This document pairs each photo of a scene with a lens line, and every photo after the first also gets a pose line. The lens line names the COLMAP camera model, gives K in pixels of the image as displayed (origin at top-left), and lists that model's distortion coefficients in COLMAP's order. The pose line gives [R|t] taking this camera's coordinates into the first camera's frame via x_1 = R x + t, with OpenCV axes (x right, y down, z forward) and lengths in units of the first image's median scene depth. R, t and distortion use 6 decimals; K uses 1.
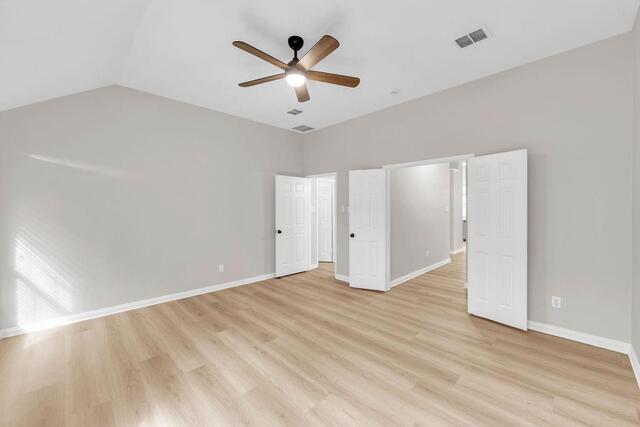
lens RADIAL K [[253.4, 0, 320.9], [0, 253.4, 209.1], [0, 0, 1]] dist [-0.002132, -0.000975]
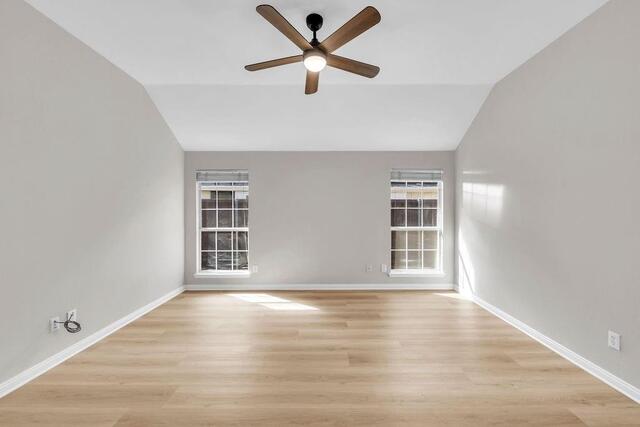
lens RADIAL K [[253.4, 0, 321.3], [0, 253.4, 211.2], [0, 0, 1]] dist [-0.002132, -0.000975]
pose [[-0.703681, 0.002444, -0.710512, 0.456556], [-0.009272, 0.999877, 0.012622, -0.003452], [0.710455, 0.015470, -0.703572, 1.443665]]
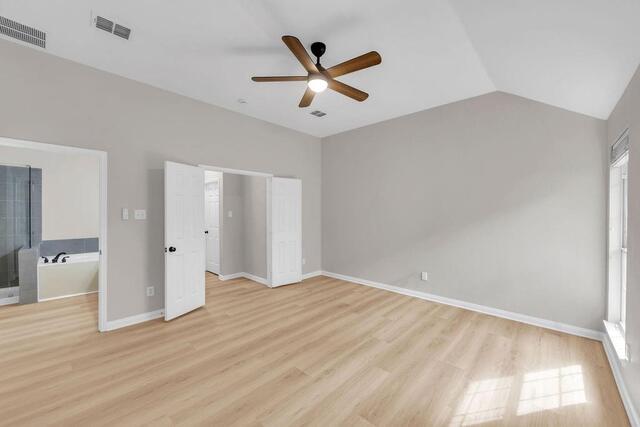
lens RADIAL K [[253.4, 0, 321.3], [0, 253.4, 215.1], [0, 0, 1]] dist [-0.002132, -0.000975]
pose [[-0.030725, -0.006676, 0.999506, -0.962179], [0.010608, 0.999919, 0.007005, 0.003265], [-0.999472, 0.010818, -0.030651, 0.896252]]
